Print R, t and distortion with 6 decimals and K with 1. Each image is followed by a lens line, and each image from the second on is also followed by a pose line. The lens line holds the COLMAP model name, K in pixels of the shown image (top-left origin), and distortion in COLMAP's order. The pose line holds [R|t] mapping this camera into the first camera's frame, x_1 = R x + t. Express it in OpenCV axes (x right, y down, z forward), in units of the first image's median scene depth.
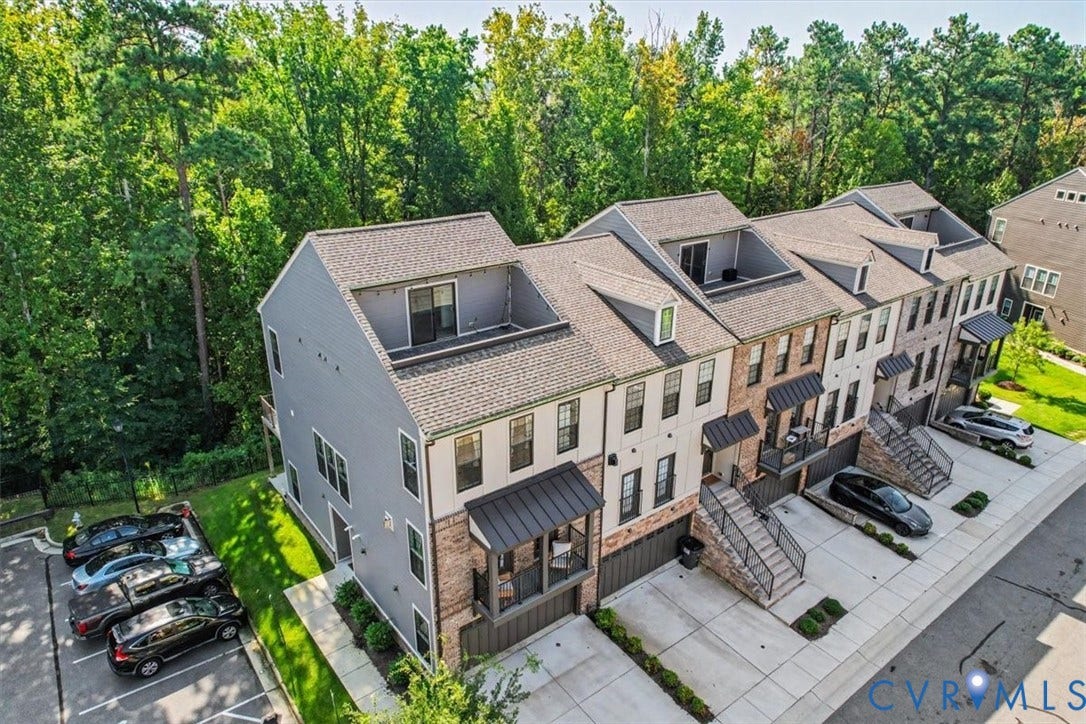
lens RADIAL K [[686.5, 0, 543.0], [0, 686.5, 362.0], [0, 0, 1]] dist [-0.004549, 0.005546]
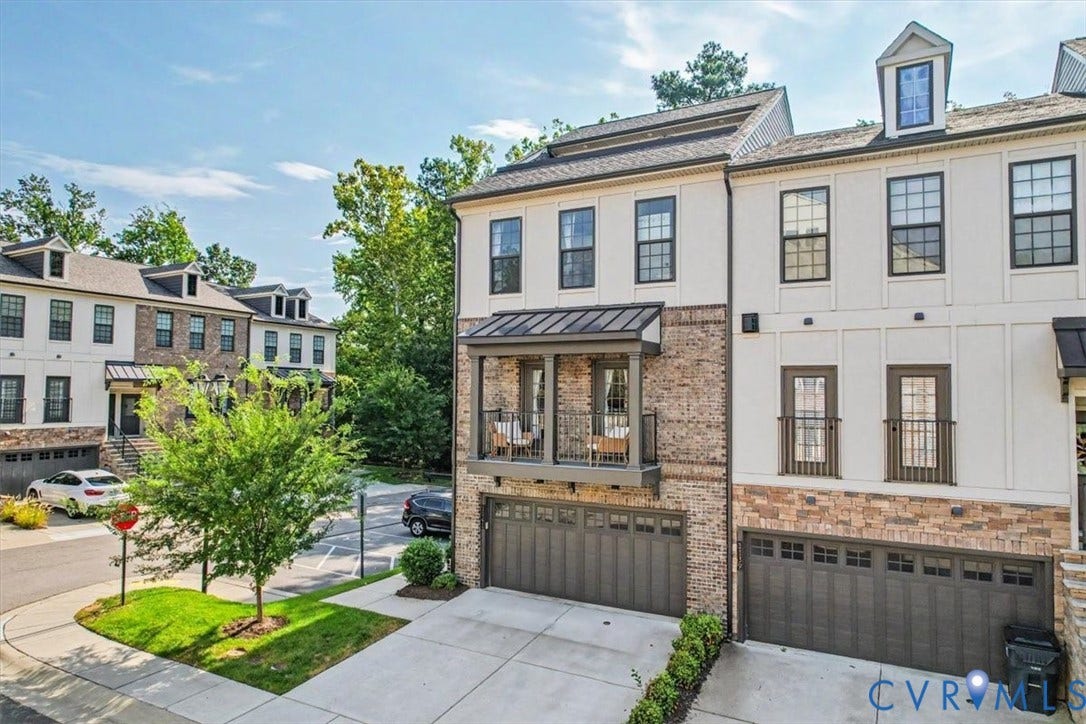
lens RADIAL K [[686.5, 0, 543.0], [0, 686.5, 362.0], [0, 0, 1]] dist [-0.004549, 0.005546]
pose [[0.403001, -0.043750, -0.914153, 0.472506], [-0.338853, 0.920737, -0.193447, 0.291614], [0.850158, 0.387723, 0.356234, 0.566993]]
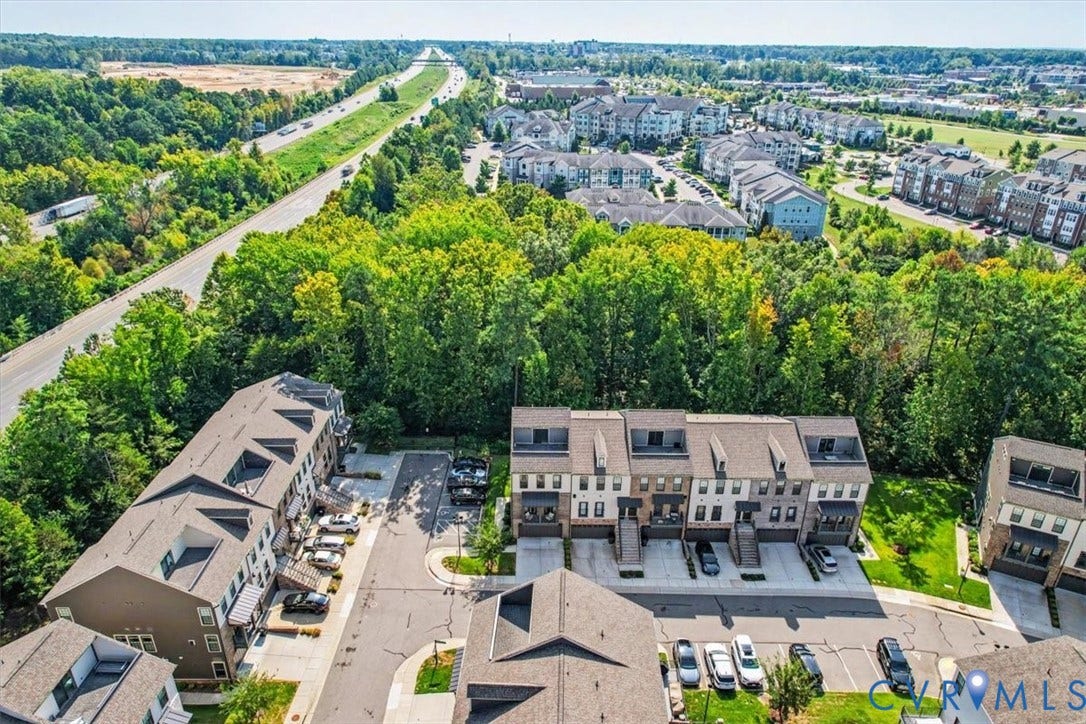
lens RADIAL K [[686.5, 0, 543.0], [0, 686.5, 362.0], [0, 0, 1]] dist [-0.004549, 0.005546]
pose [[0.791968, 0.259303, -0.552764, 1.385533], [-0.227562, 0.965464, 0.126864, -0.728592], [0.566571, 0.025315, 0.823624, -1.526673]]
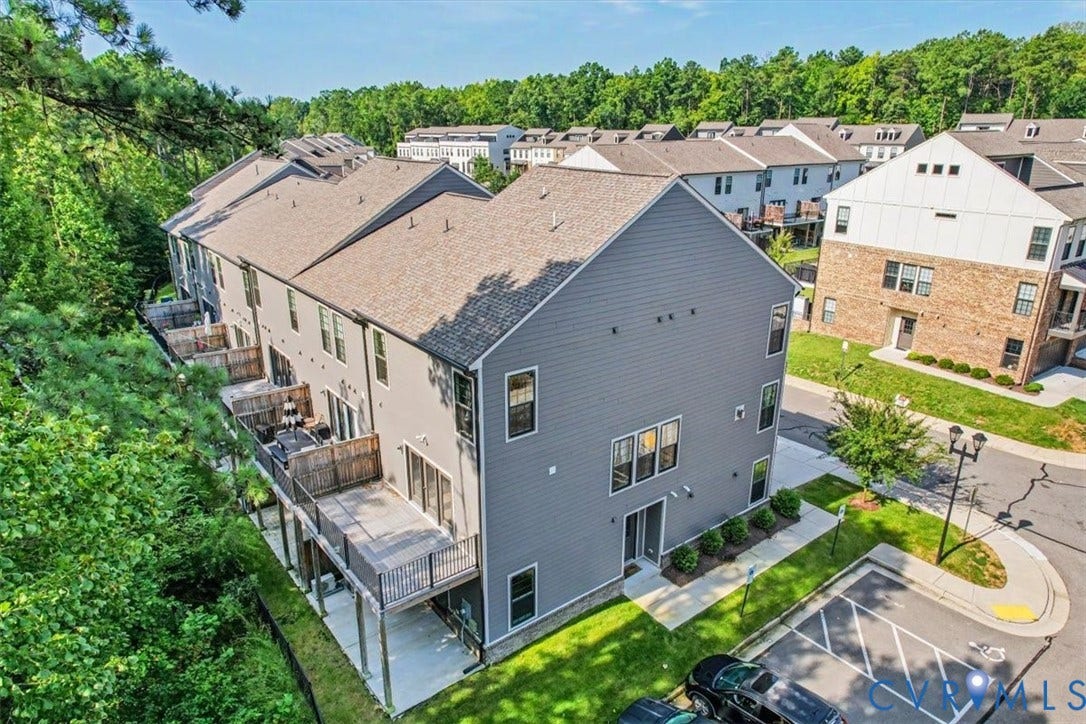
lens RADIAL K [[686.5, 0, 543.0], [0, 686.5, 362.0], [0, 0, 1]] dist [-0.004549, 0.005546]
pose [[-0.008029, -0.325893, 0.945373, -1.003435], [0.357480, 0.881992, 0.307080, -0.239240], [-0.933886, 0.340417, 0.109419, 0.912246]]
